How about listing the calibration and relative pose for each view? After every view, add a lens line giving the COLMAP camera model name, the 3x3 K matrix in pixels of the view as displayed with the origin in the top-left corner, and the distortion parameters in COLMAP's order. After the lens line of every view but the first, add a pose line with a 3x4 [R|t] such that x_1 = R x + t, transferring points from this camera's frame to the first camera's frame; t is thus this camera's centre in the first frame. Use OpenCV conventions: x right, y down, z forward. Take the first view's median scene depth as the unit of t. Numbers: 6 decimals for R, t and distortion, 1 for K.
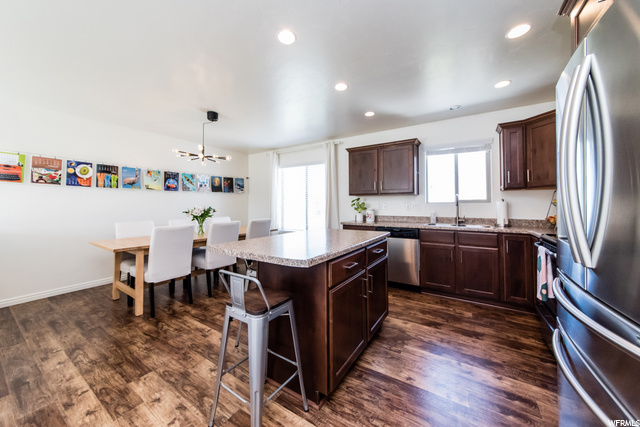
lens RADIAL K [[228.3, 0, 339.3], [0, 228.3, 206.4], [0, 0, 1]] dist [-0.001222, -0.000058]
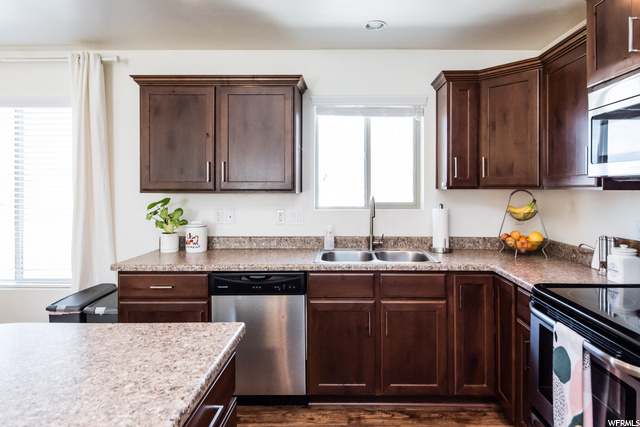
lens RADIAL K [[368.0, 0, 343.3], [0, 368.0, 189.0], [0, 0, 1]] dist [0.003922, 0.000579]
pose [[0.881554, 0.010428, 0.471968, 0.053670], [-0.007197, 0.999937, -0.008652, -0.052907], [-0.472028, 0.004230, 0.881573, 0.265614]]
